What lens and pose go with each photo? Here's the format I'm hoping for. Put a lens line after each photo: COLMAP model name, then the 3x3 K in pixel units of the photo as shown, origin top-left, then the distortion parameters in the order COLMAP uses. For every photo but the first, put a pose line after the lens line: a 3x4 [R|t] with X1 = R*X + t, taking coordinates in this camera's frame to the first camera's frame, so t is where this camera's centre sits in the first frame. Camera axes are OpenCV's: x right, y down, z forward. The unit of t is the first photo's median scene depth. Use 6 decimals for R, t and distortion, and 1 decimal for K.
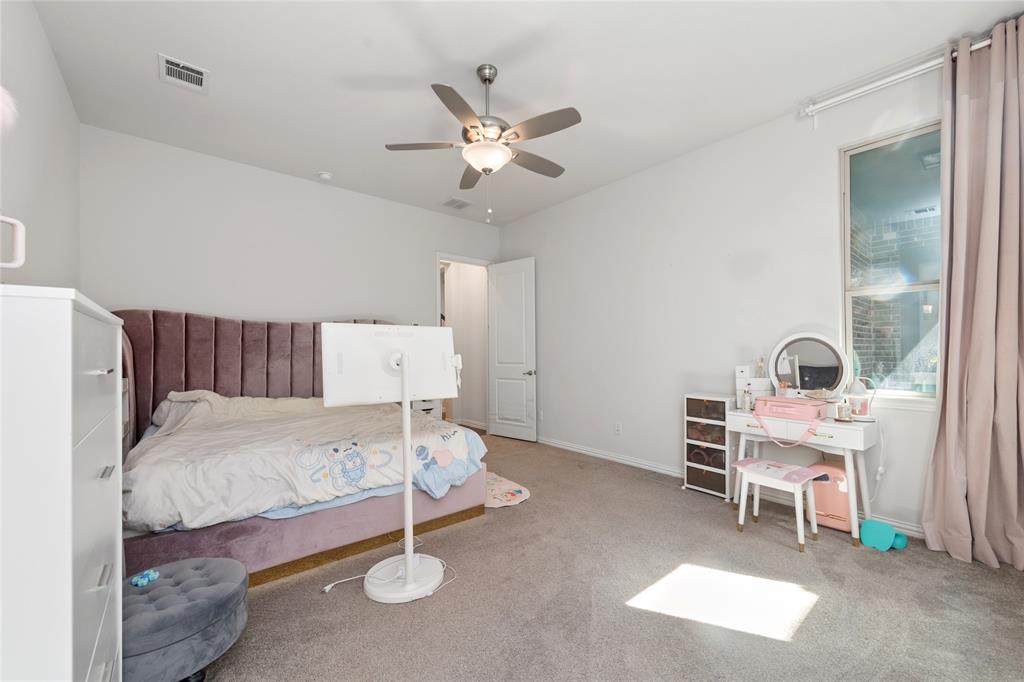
lens RADIAL K [[401.4, 0, 509.2], [0, 401.4, 350.4], [0, 0, 1]] dist [0.009578, -0.002362]
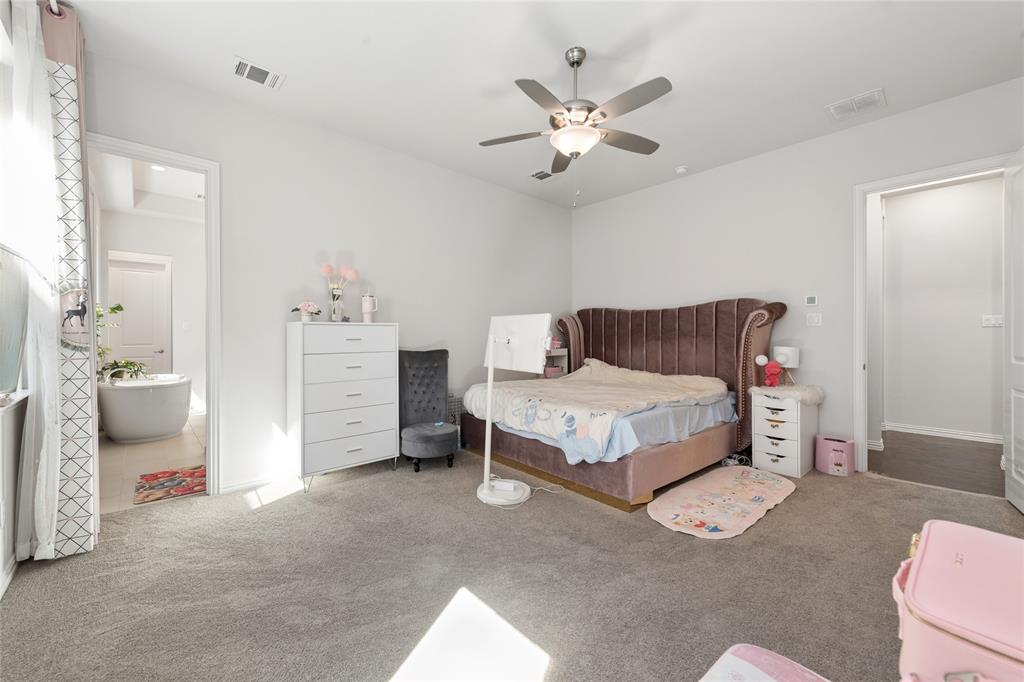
lens RADIAL K [[401.4, 0, 512.3], [0, 401.4, 337.3], [0, 0, 1]] dist [0.009578, -0.002362]
pose [[0.045218, 0.011713, -0.998908, 0.887511], [0.002364, 0.999927, 0.011832, -0.002237], [0.998974, -0.002896, 0.045187, 0.741643]]
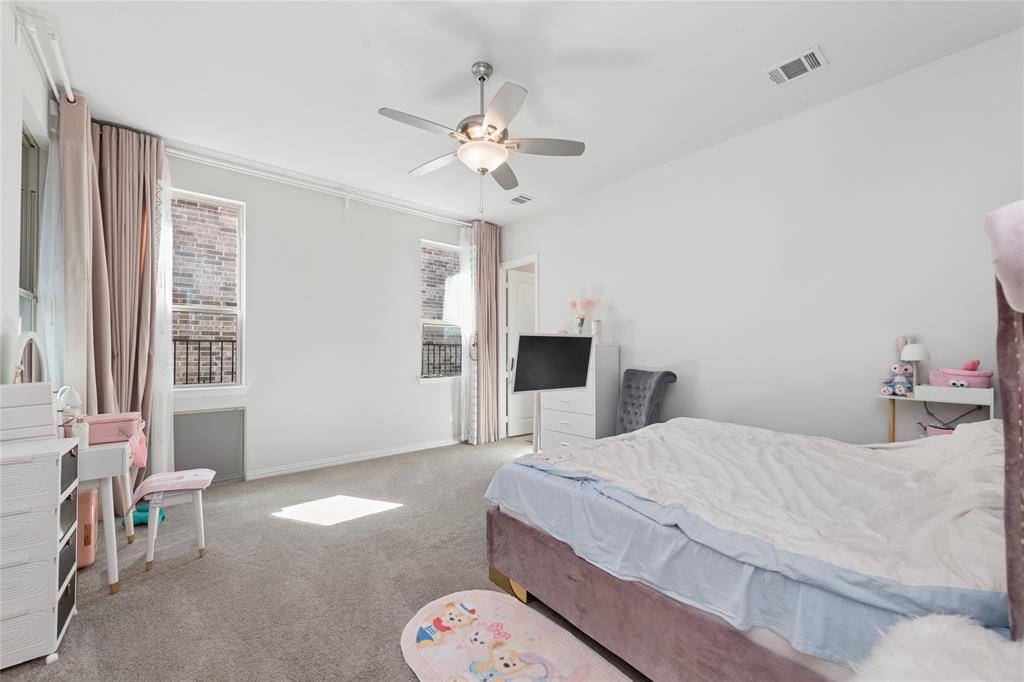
lens RADIAL K [[401.4, 0, 515.2], [0, 401.4, 348.5], [0, 0, 1]] dist [0.009578, -0.002362]
pose [[-0.999462, -0.000019, -0.032792, -0.091450], [0.000432, 0.999906, -0.013733, -0.000061], [0.032789, -0.013740, -0.999368, 1.854981]]
